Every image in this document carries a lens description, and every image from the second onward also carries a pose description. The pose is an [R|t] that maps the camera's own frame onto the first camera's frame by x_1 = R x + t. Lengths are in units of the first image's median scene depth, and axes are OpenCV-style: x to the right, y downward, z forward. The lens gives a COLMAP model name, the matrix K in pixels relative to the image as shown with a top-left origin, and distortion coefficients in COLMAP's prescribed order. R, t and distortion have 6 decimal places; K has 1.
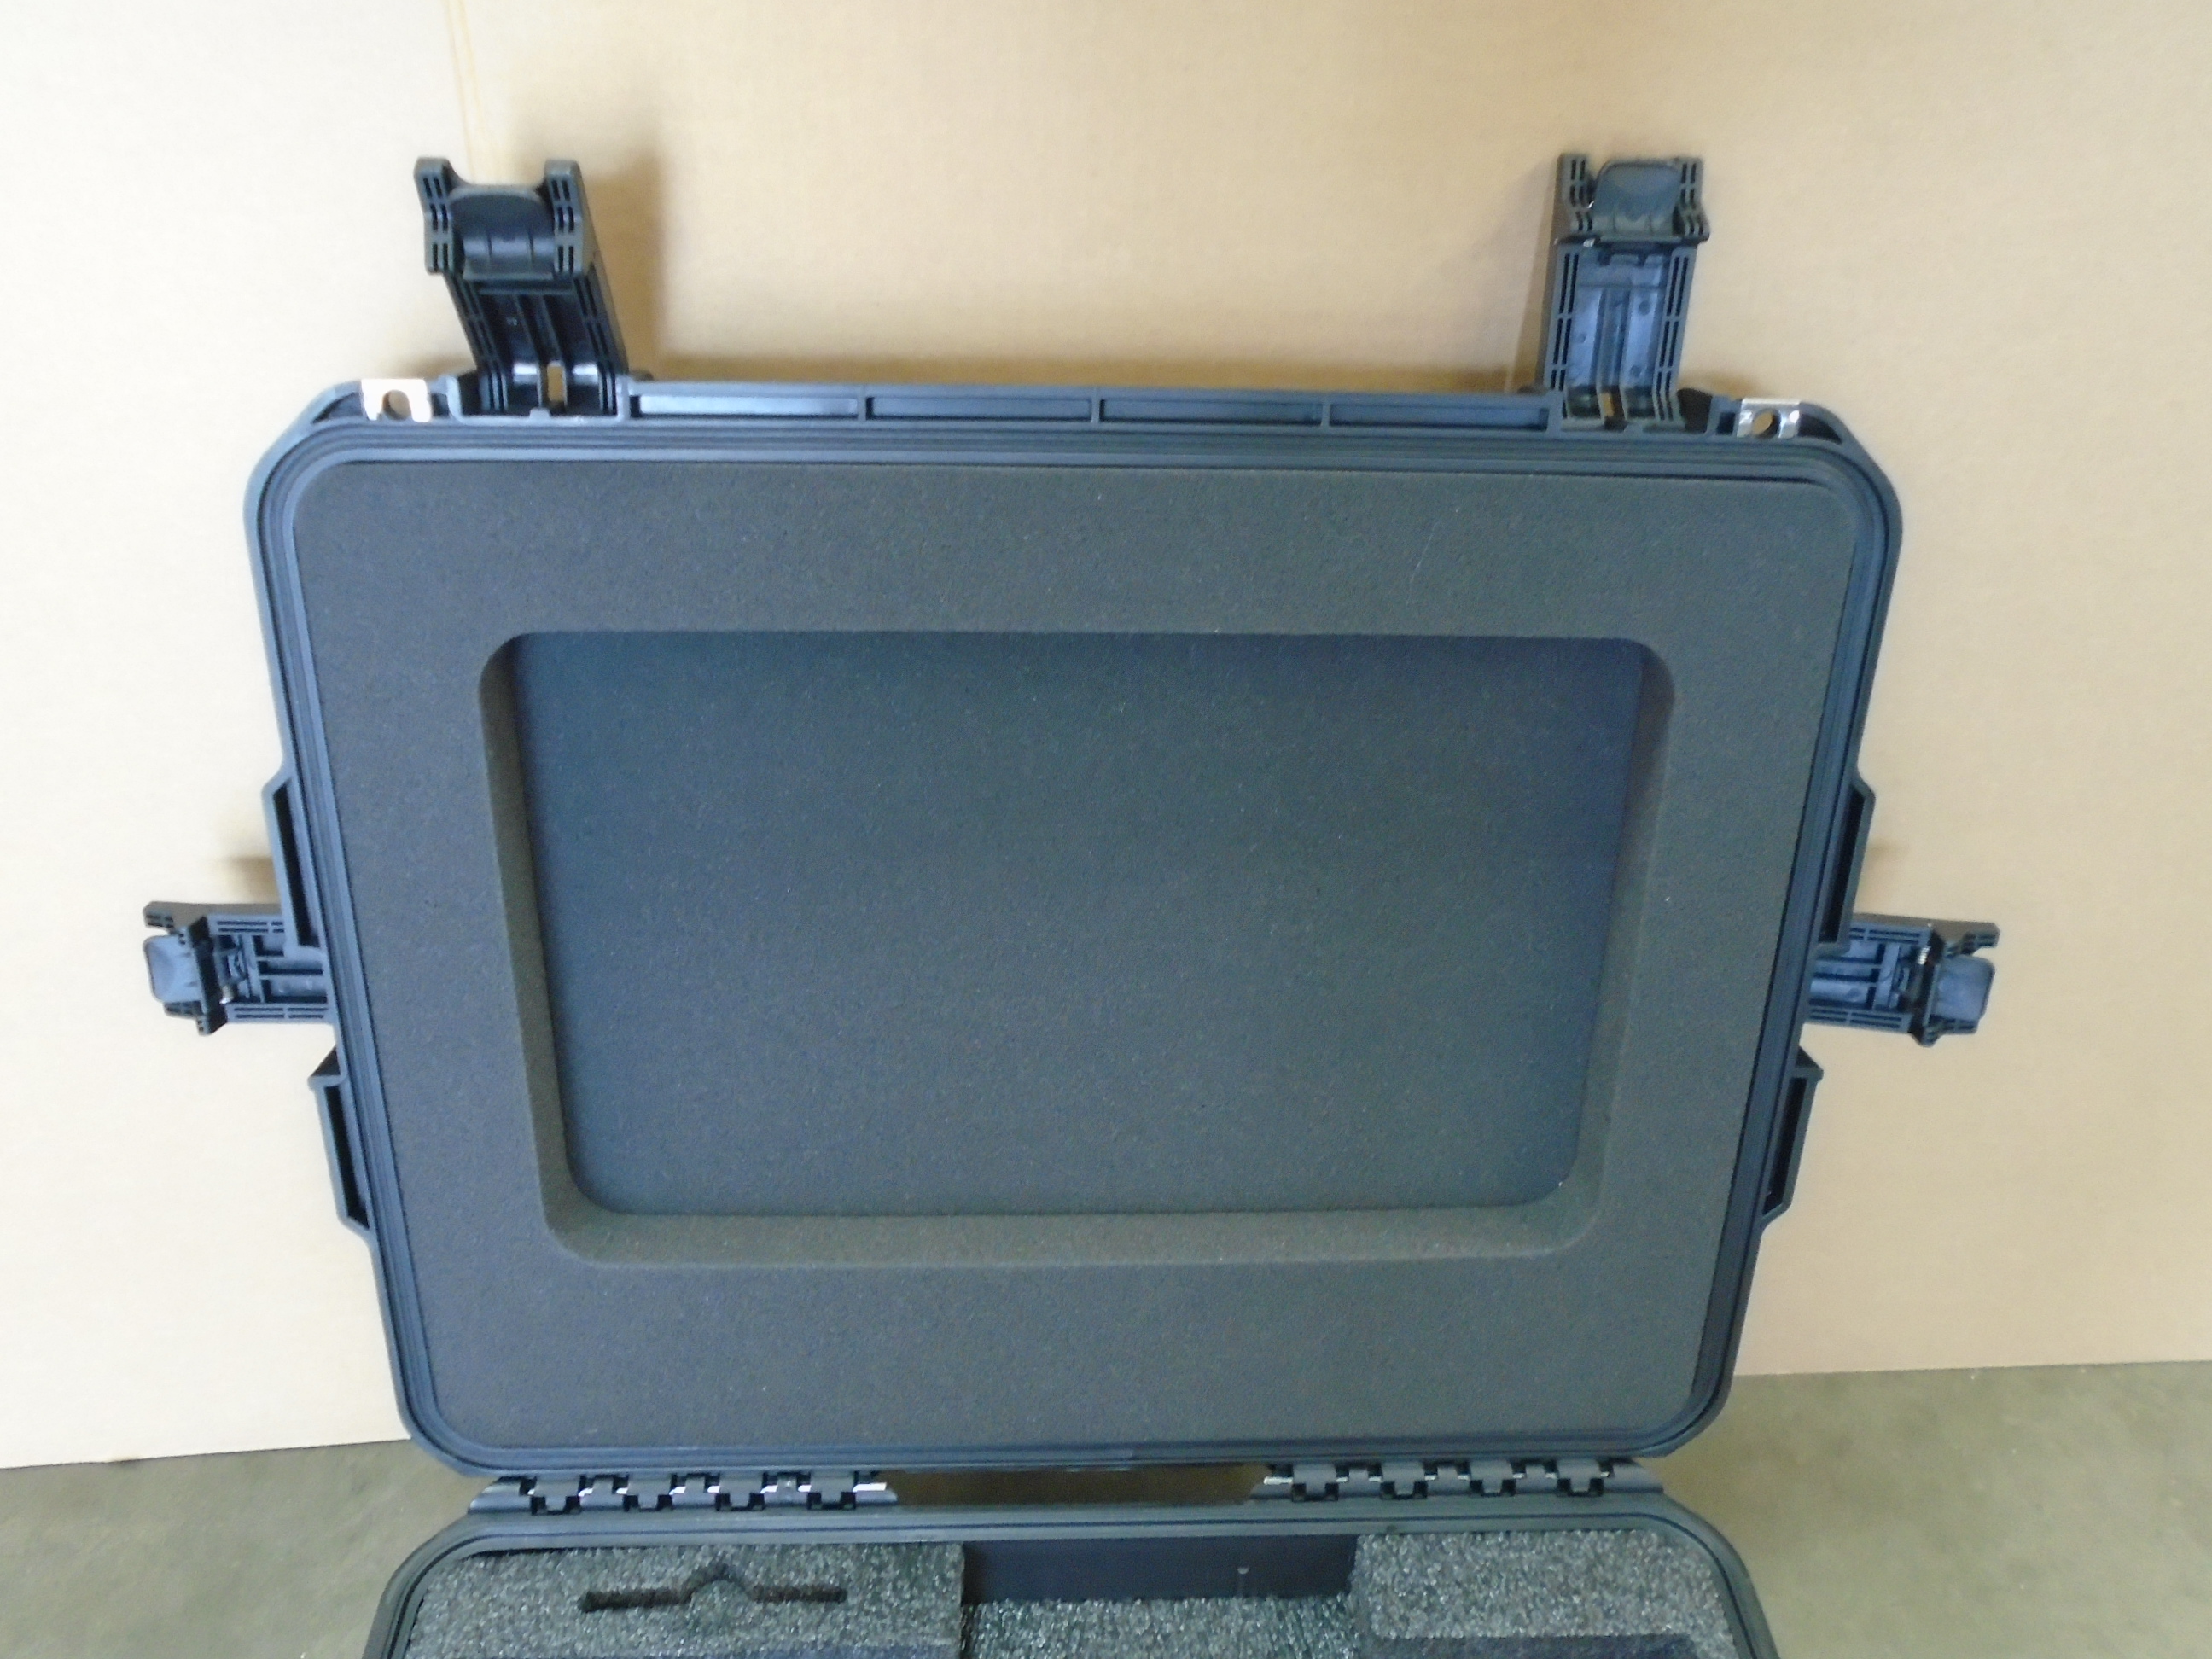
lens RADIAL K [[1705.5, 0, 1093.4], [0, 1705.5, 824.1], [0, 0, 1]] dist [-0.010679, -0.001787]
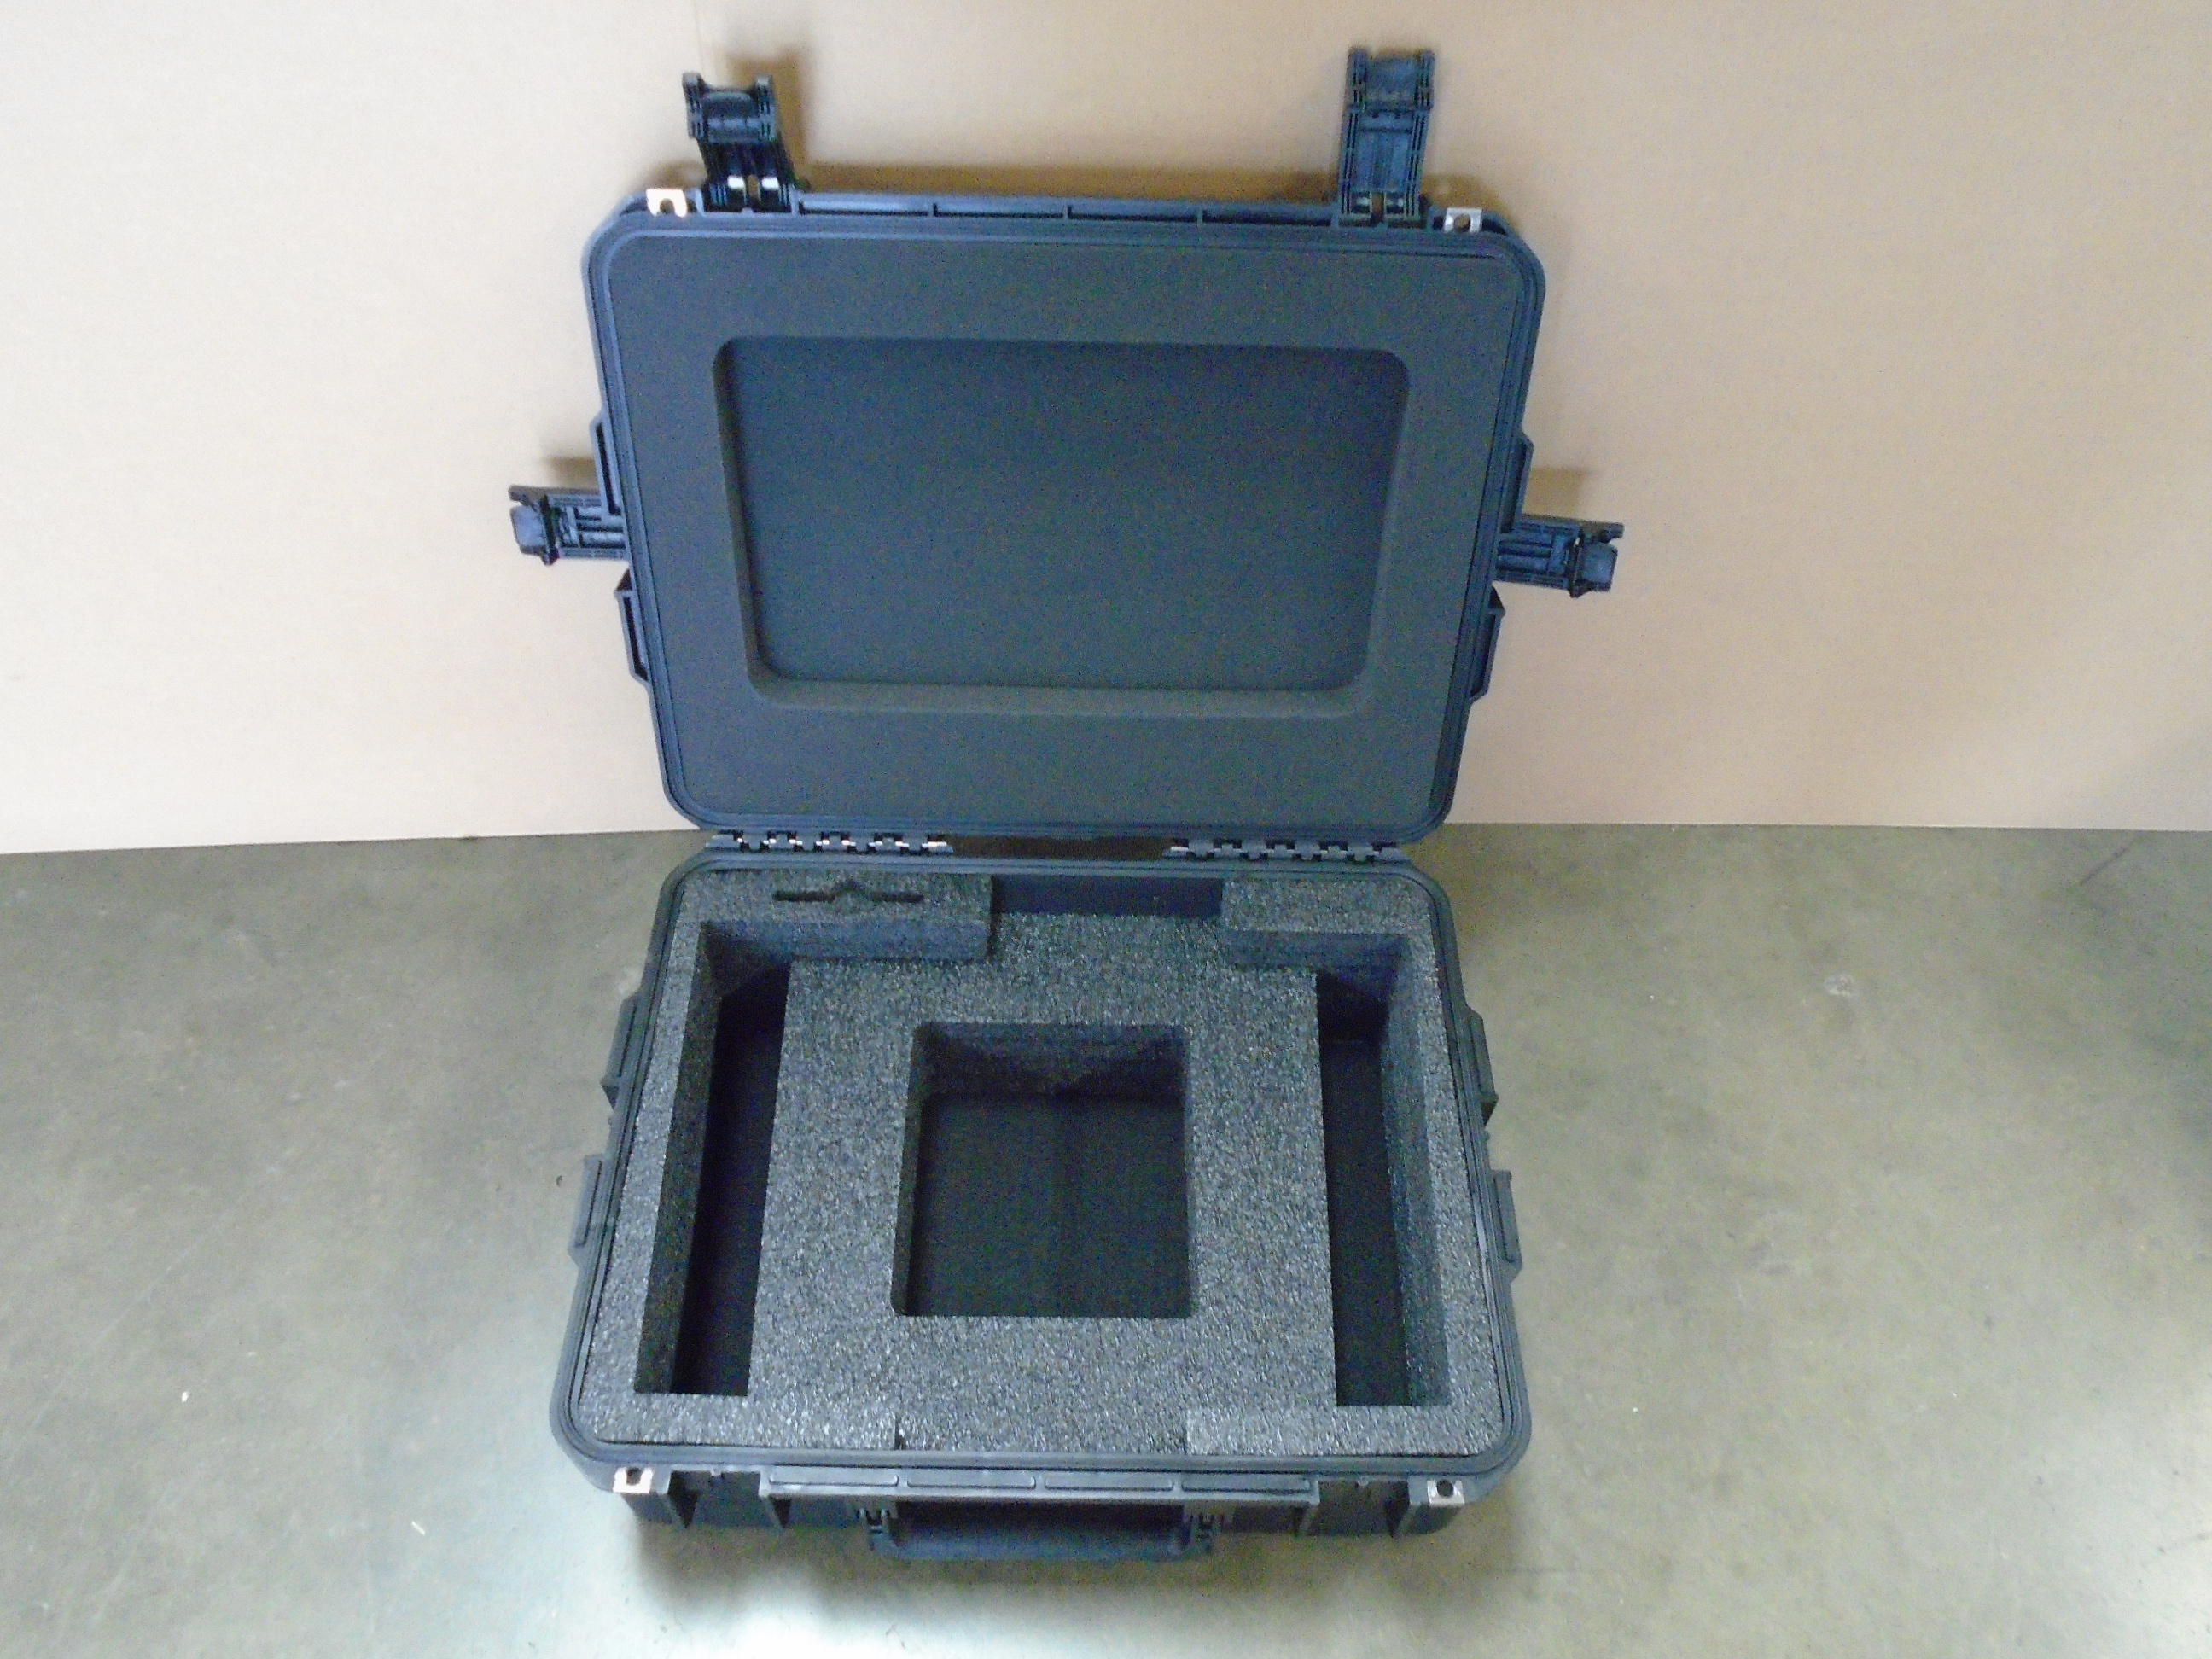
lens RADIAL K [[1705.5, 0, 1090.1], [0, 1705.5, 817.1], [0, 0, 1]] dist [-0.010679, -0.001787]
pose [[0.998806, 0.030115, -0.038460, 0.089779], [-0.019782, 0.969269, 0.245207, -0.058828], [0.044662, -0.244153, 0.968708, -0.663664]]
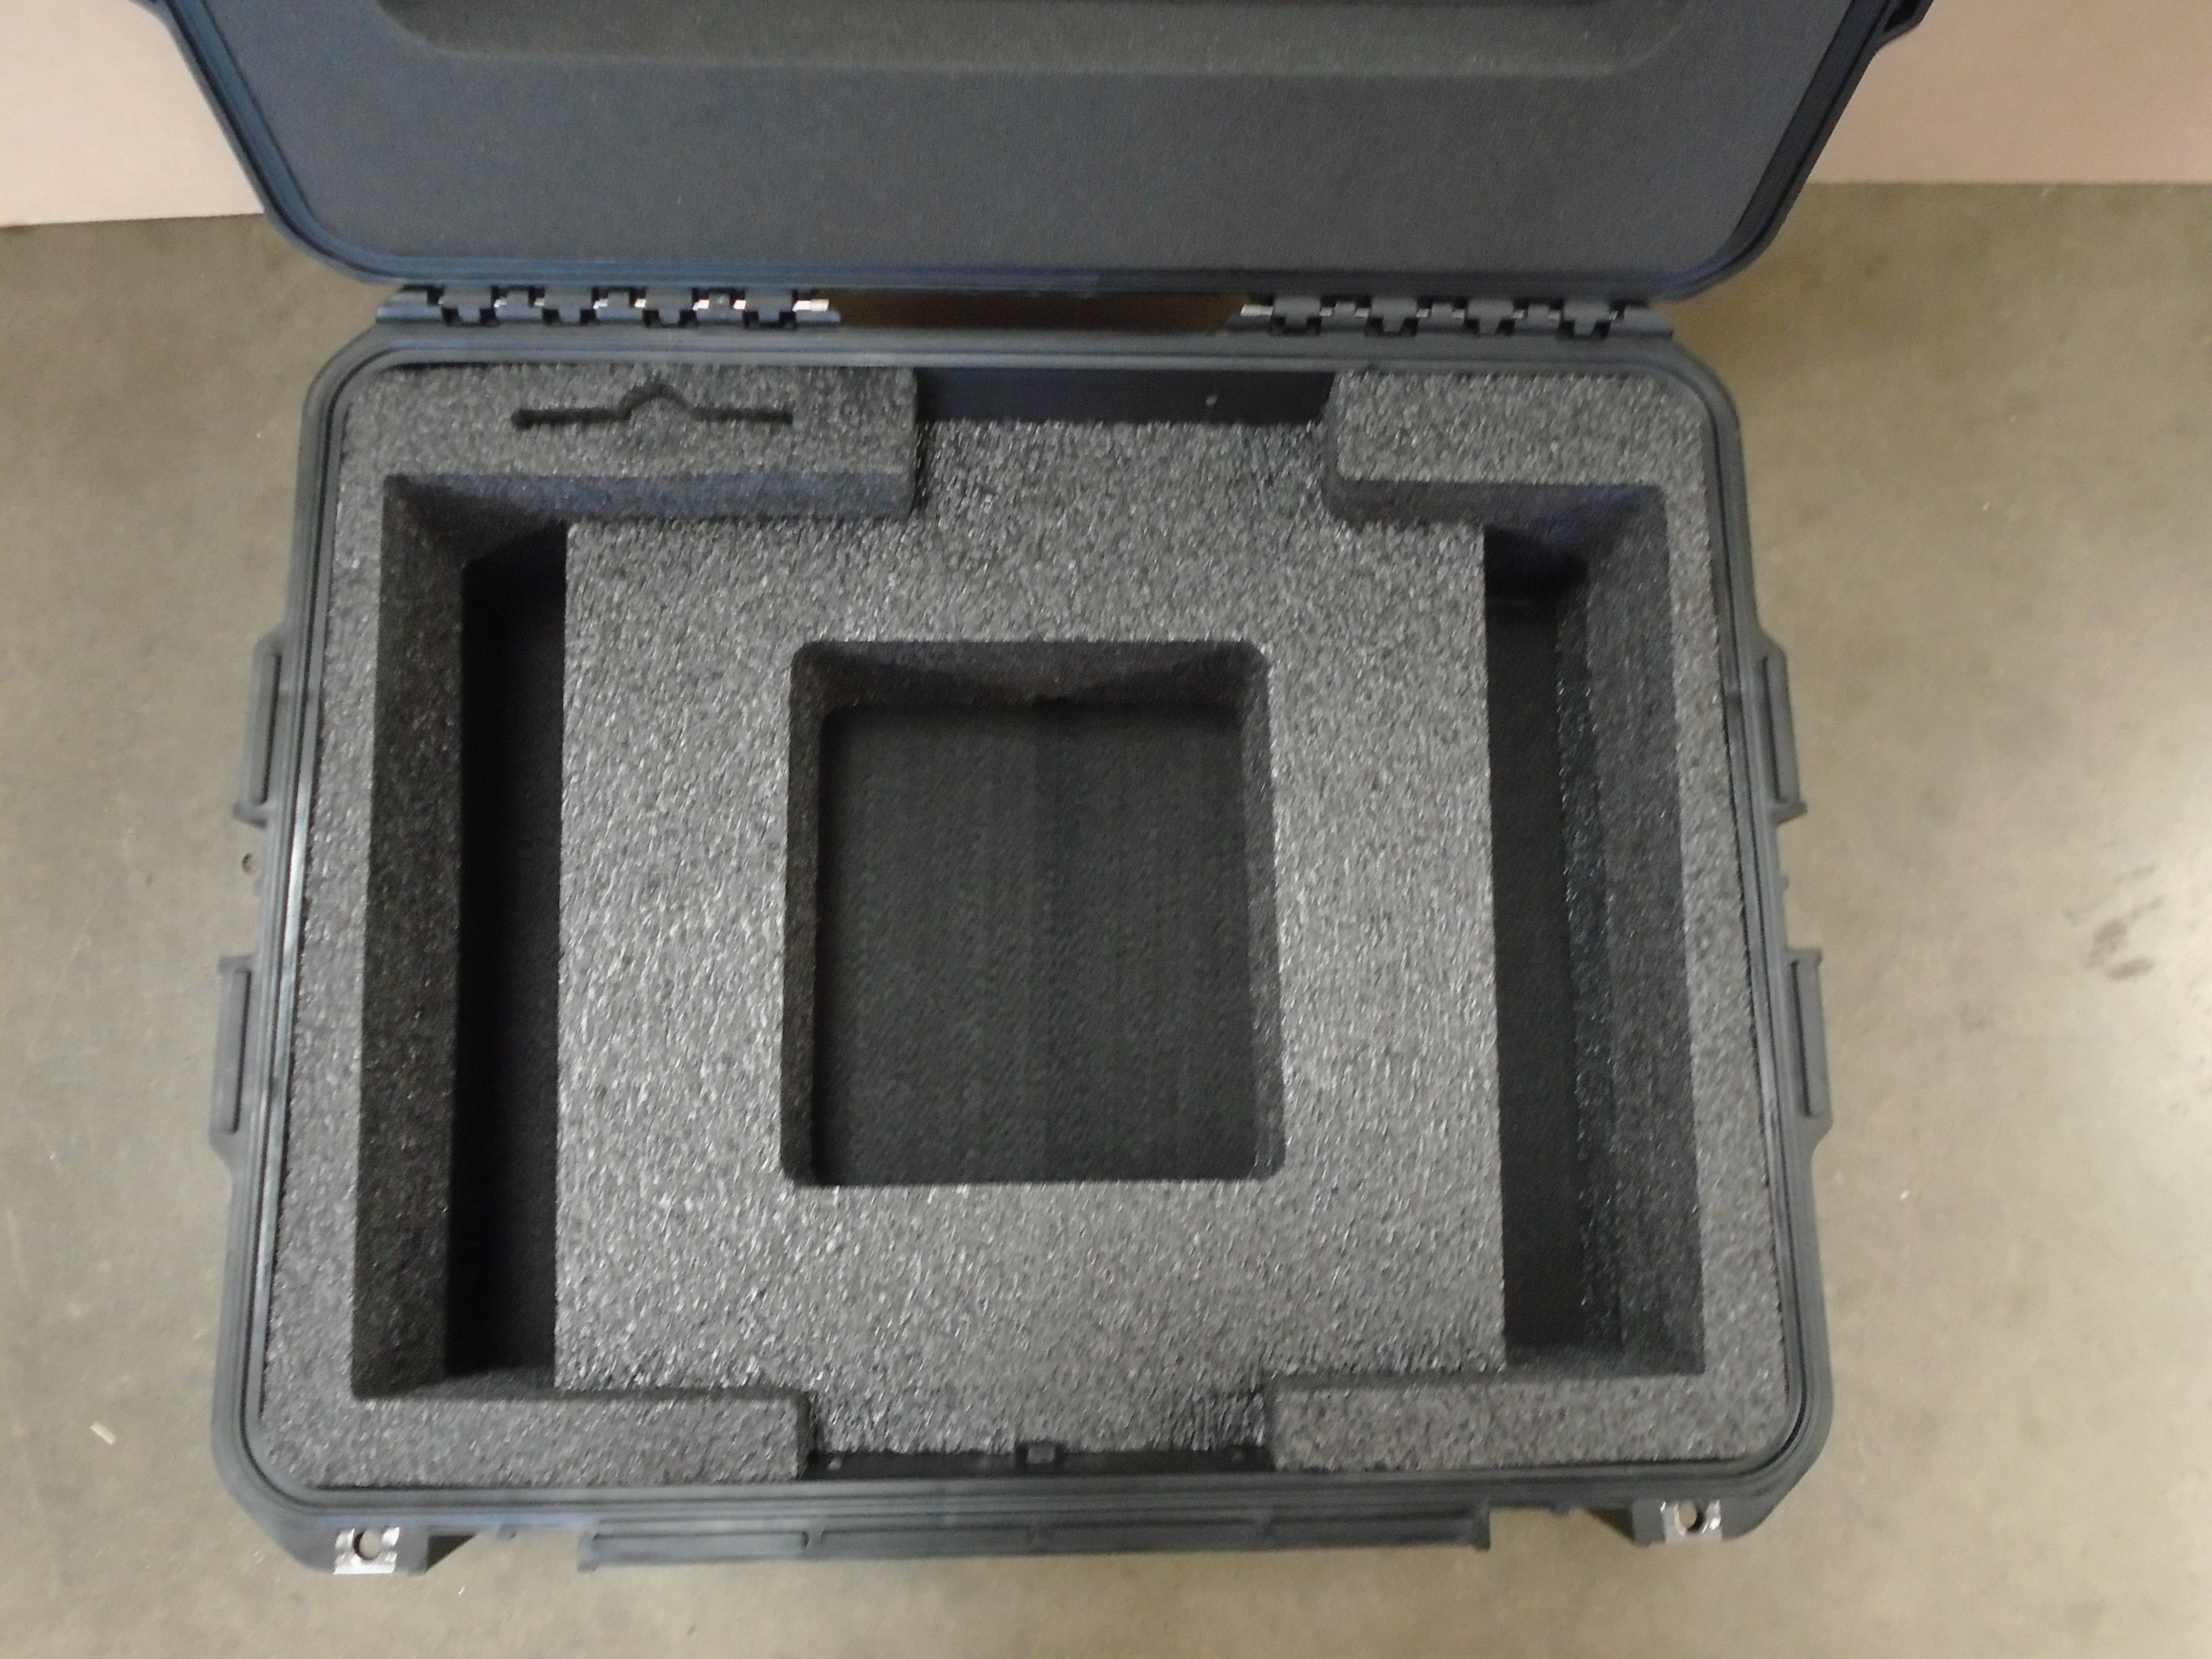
lens RADIAL K [[1705.5, 0, 1088.8], [0, 1705.5, 816.9], [0, 0, 1]] dist [-0.010679, -0.001787]
pose [[0.999539, 0.029505, 0.007220, 0.020884], [-0.026708, 0.740423, 0.671611, -0.027934], [0.014470, -0.671493, 0.740869, 0.144781]]
